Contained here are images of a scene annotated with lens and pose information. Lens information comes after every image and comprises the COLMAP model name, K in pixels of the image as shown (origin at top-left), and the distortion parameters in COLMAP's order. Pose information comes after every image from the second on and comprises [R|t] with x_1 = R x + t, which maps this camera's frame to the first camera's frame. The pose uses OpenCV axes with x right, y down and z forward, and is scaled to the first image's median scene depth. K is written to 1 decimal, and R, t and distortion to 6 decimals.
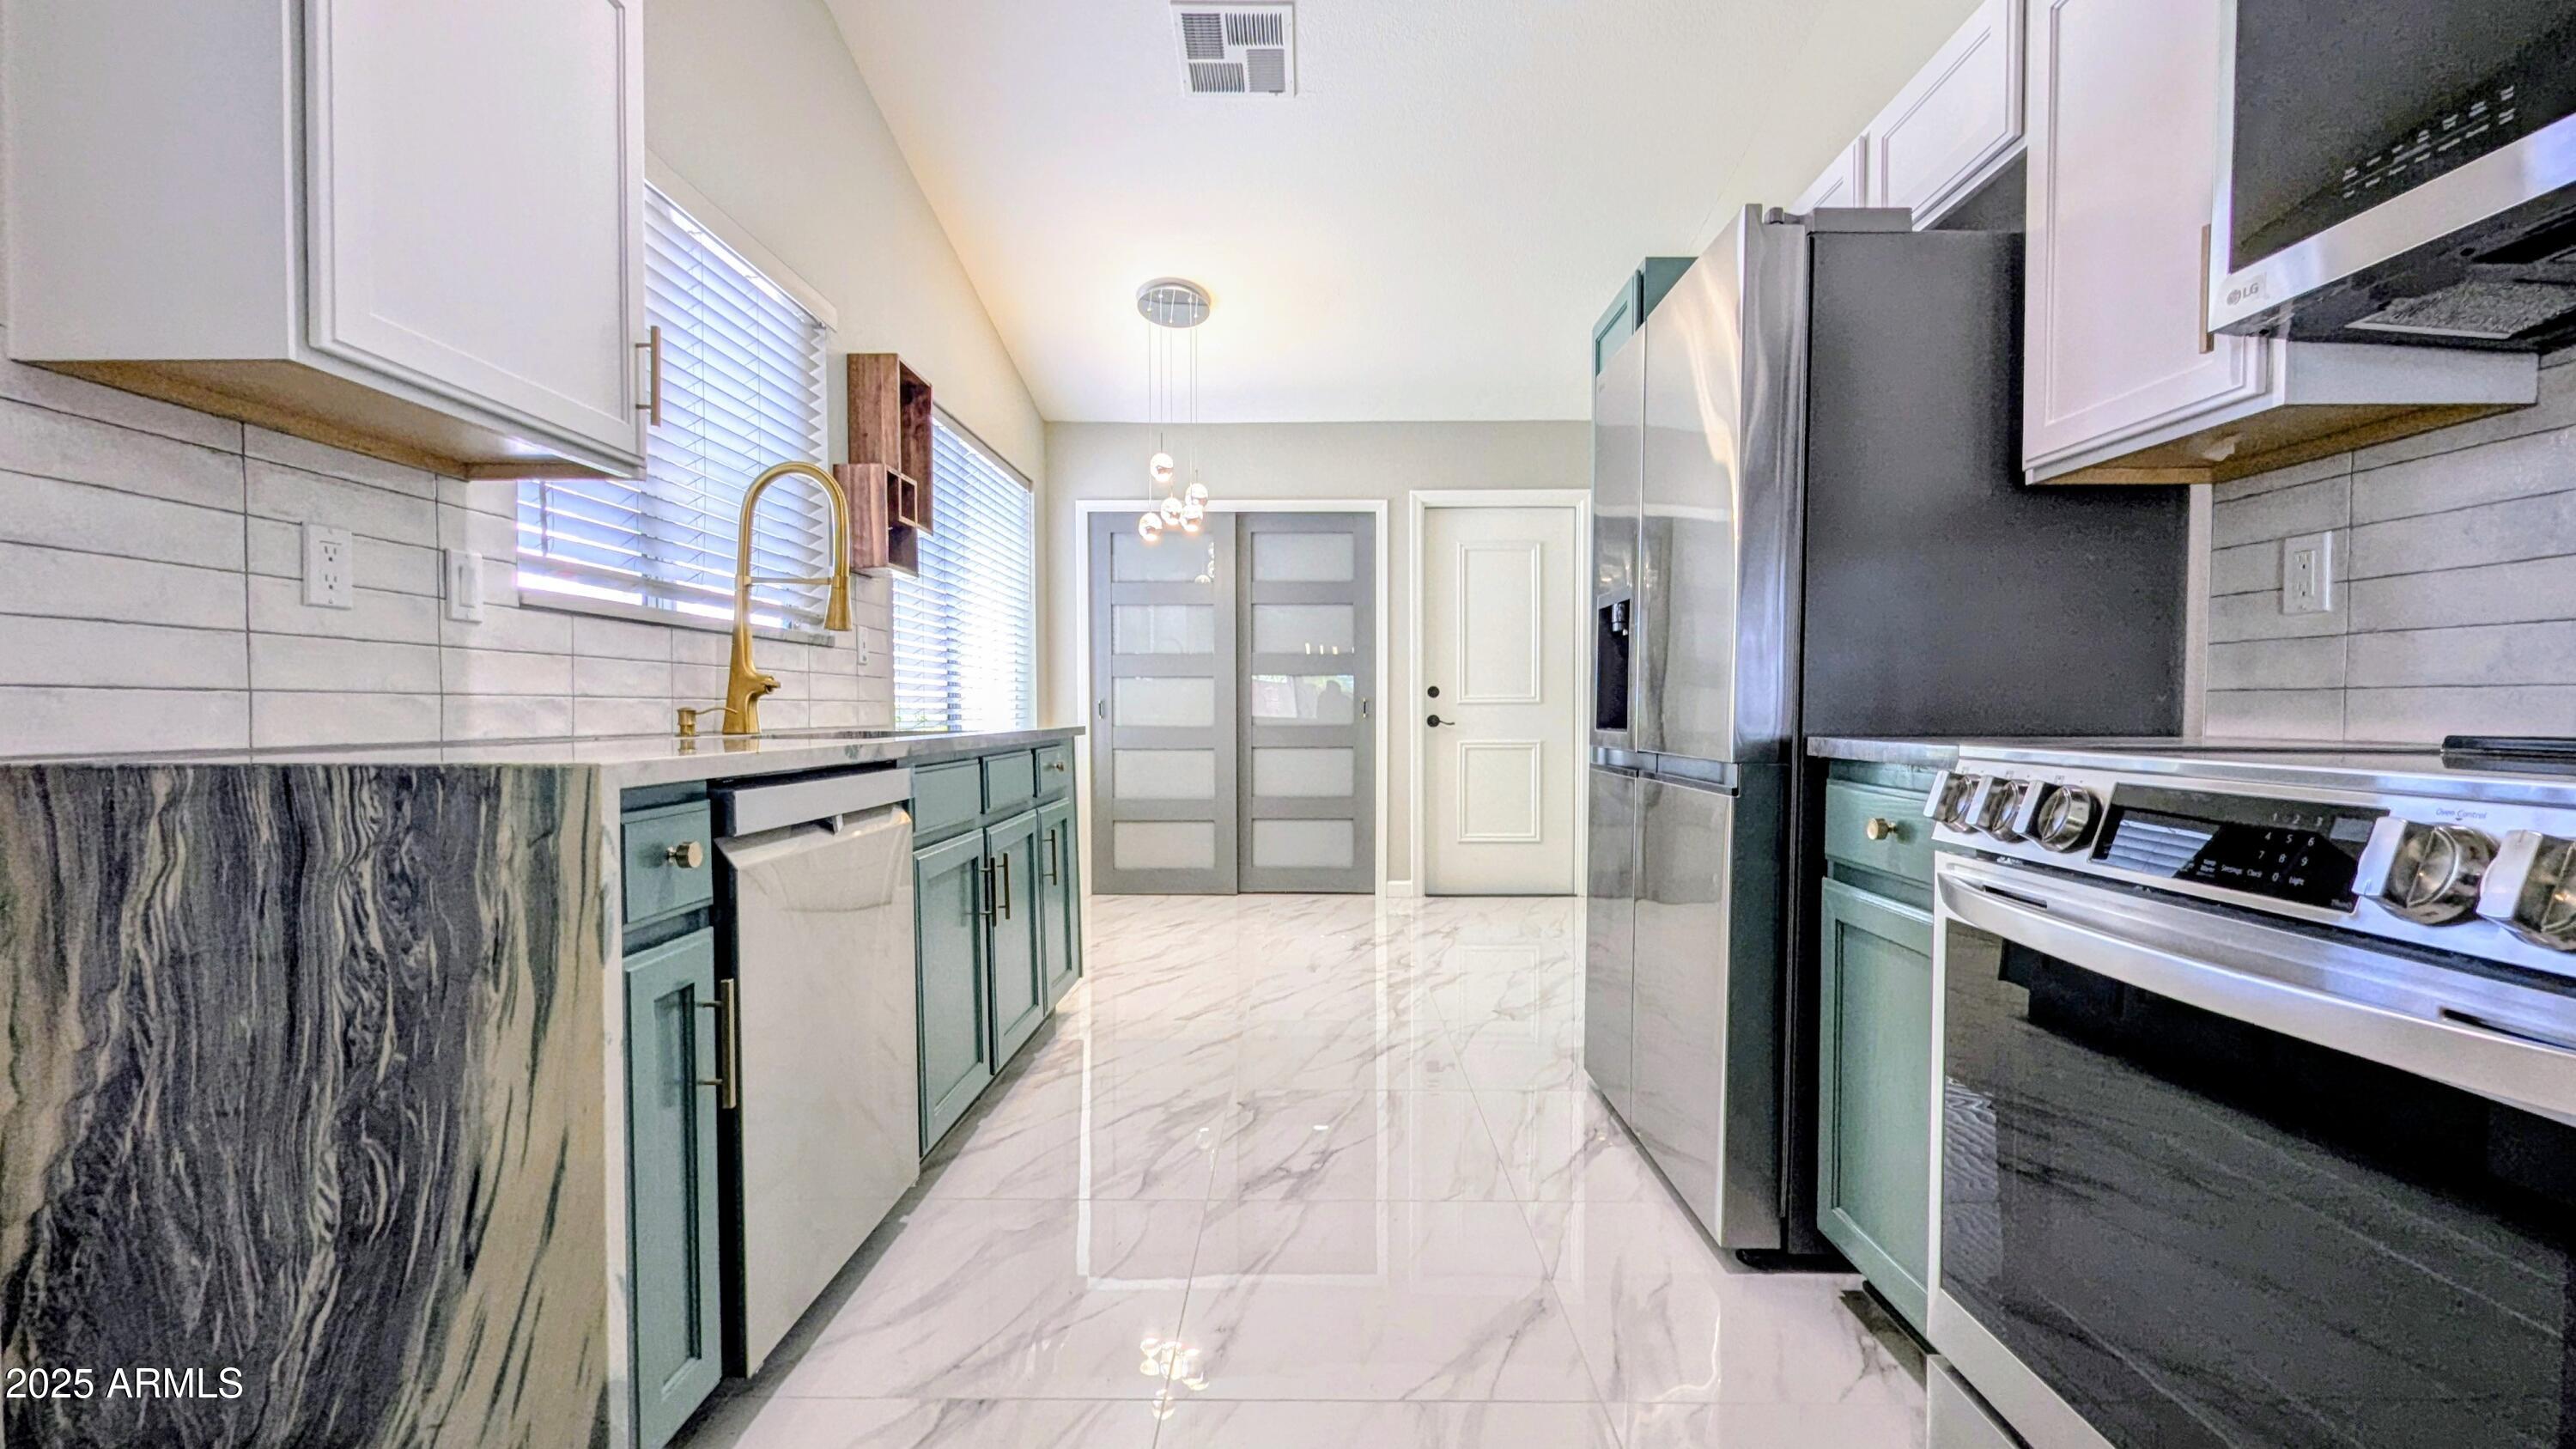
lens RADIAL K [[1068.8, 0, 1301.2], [0, 1068.8, 731.9], [0, 0, 1]] dist [0.001679, -0.000253]
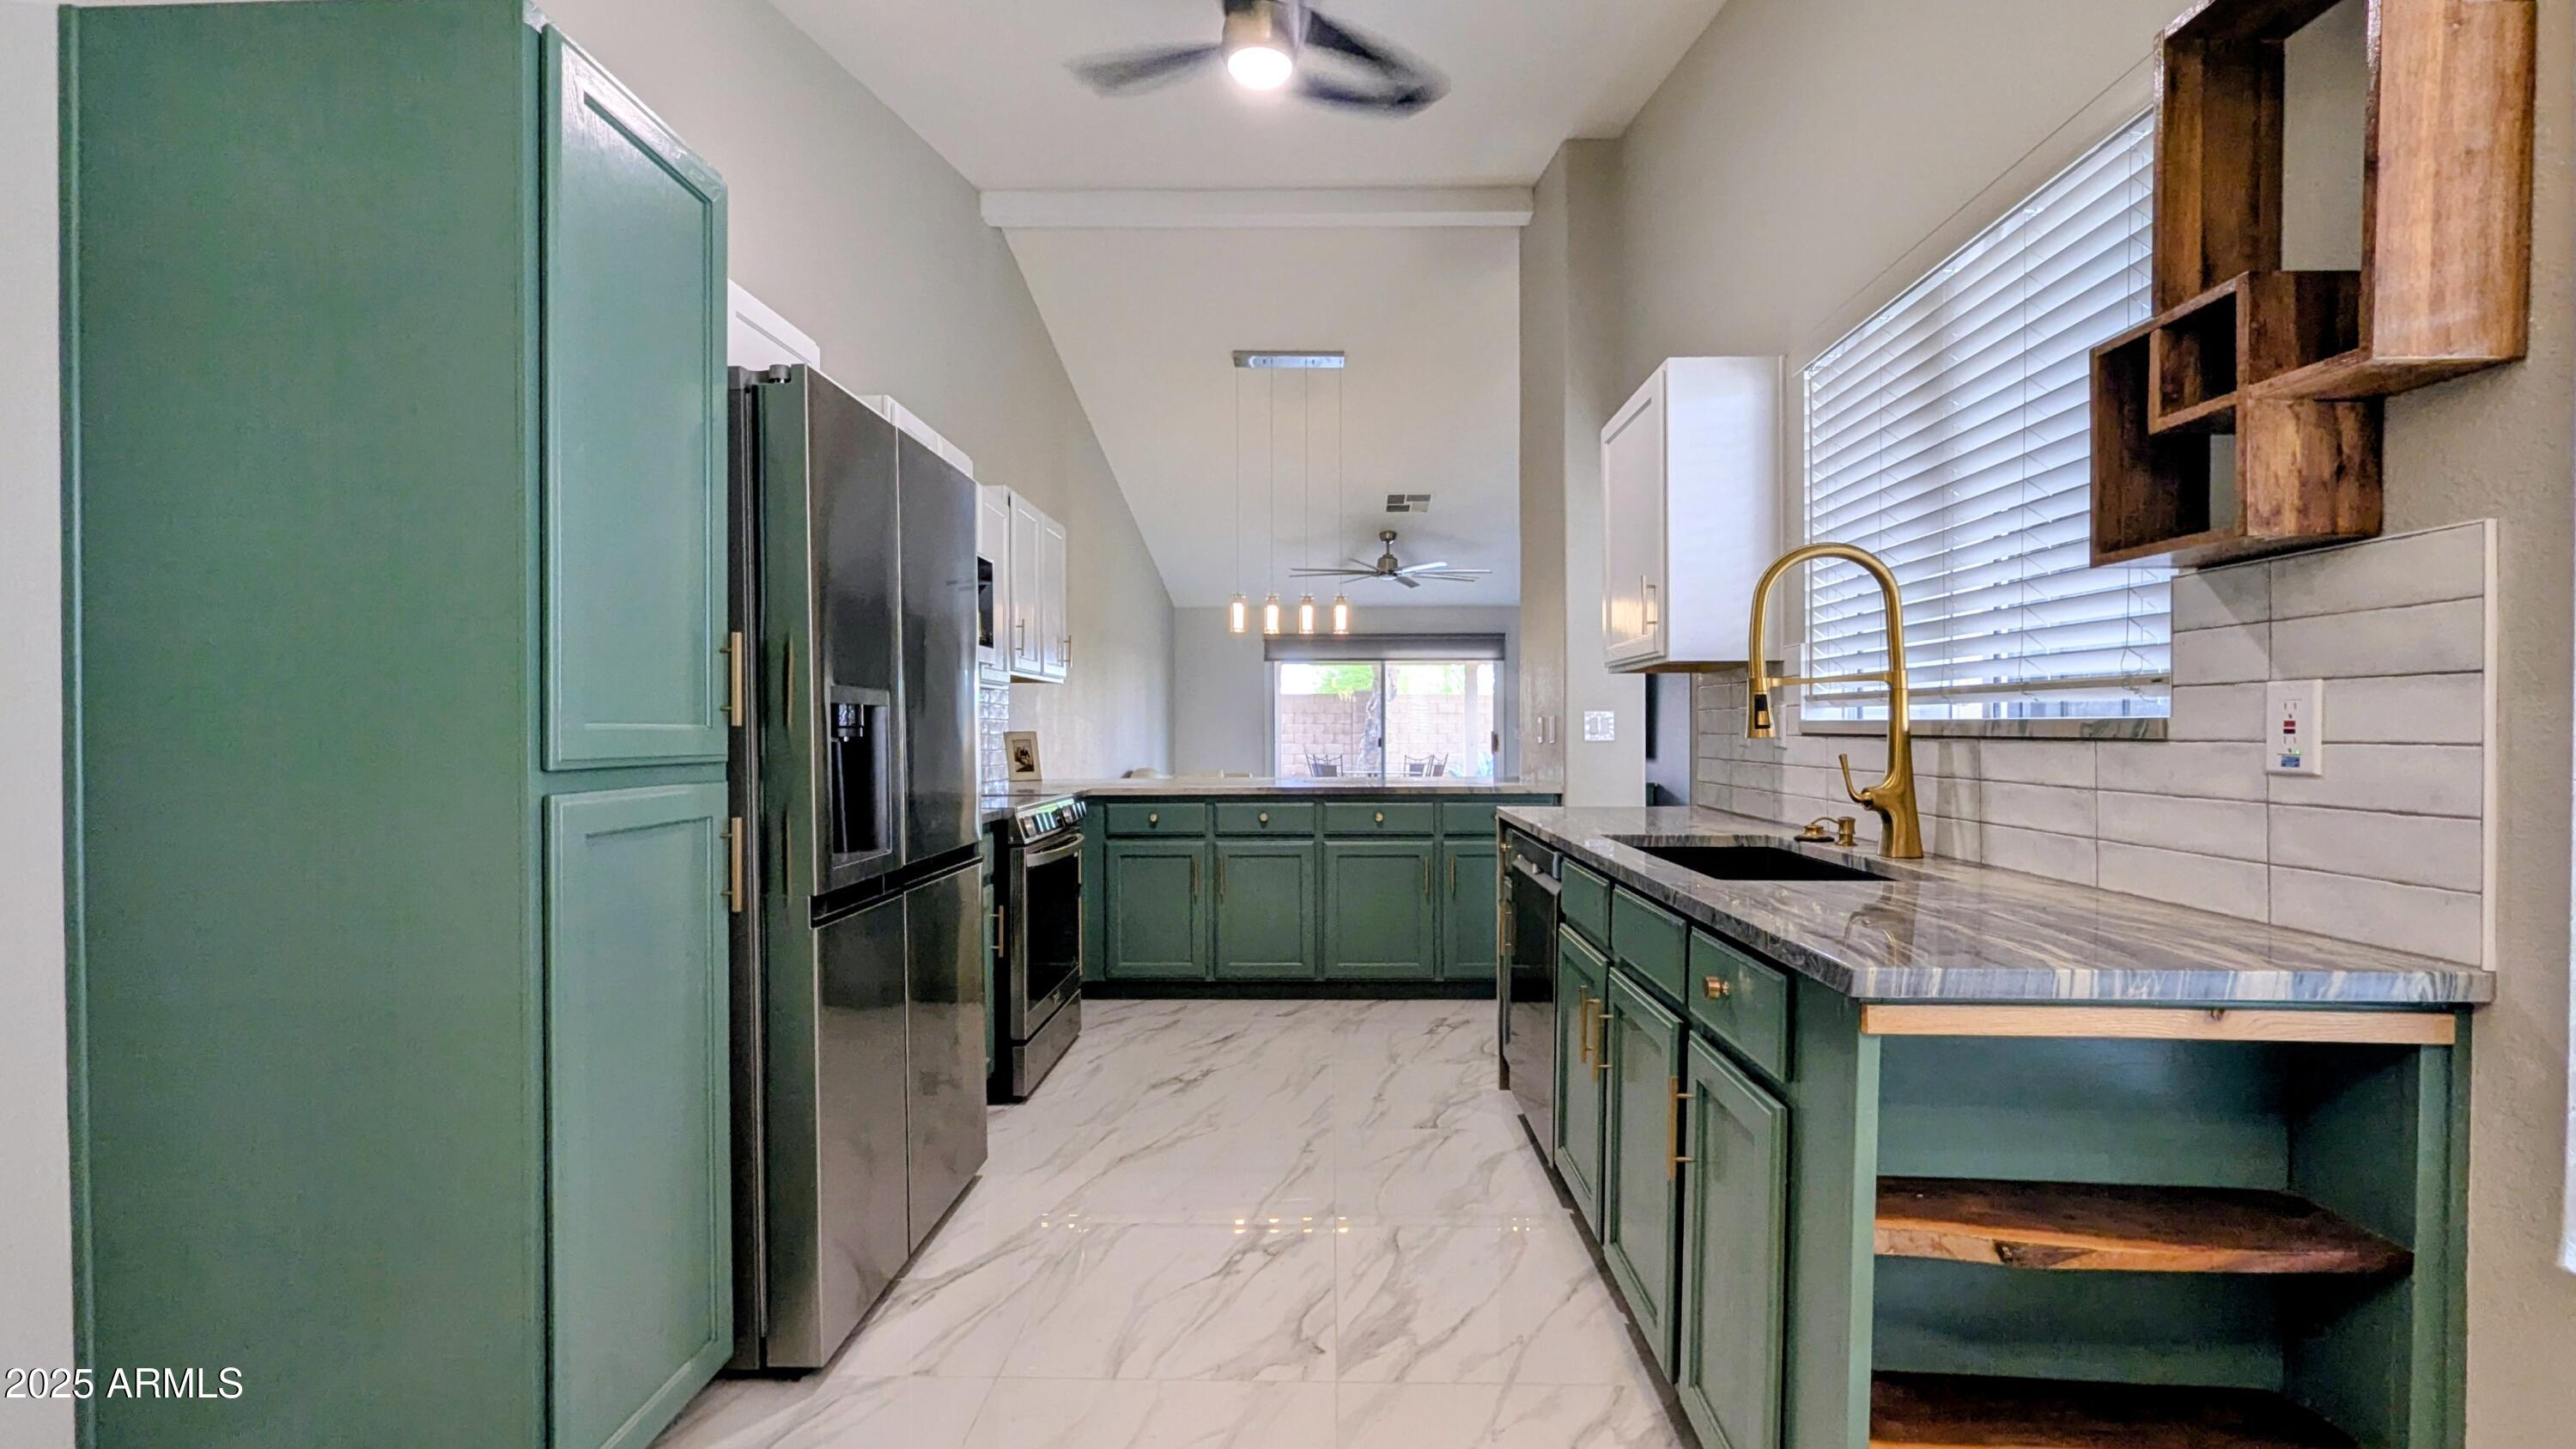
lens RADIAL K [[1068.8, 0, 1301.2], [0, 1068.8, 731.9], [0, 0, 1]] dist [0.001679, -0.000253]
pose [[-0.999805, 0.006866, 0.018492, -0.097292], [0.007346, 0.999635, 0.025993, -0.182675], [-0.018307, 0.026124, -0.999491, 2.808452]]
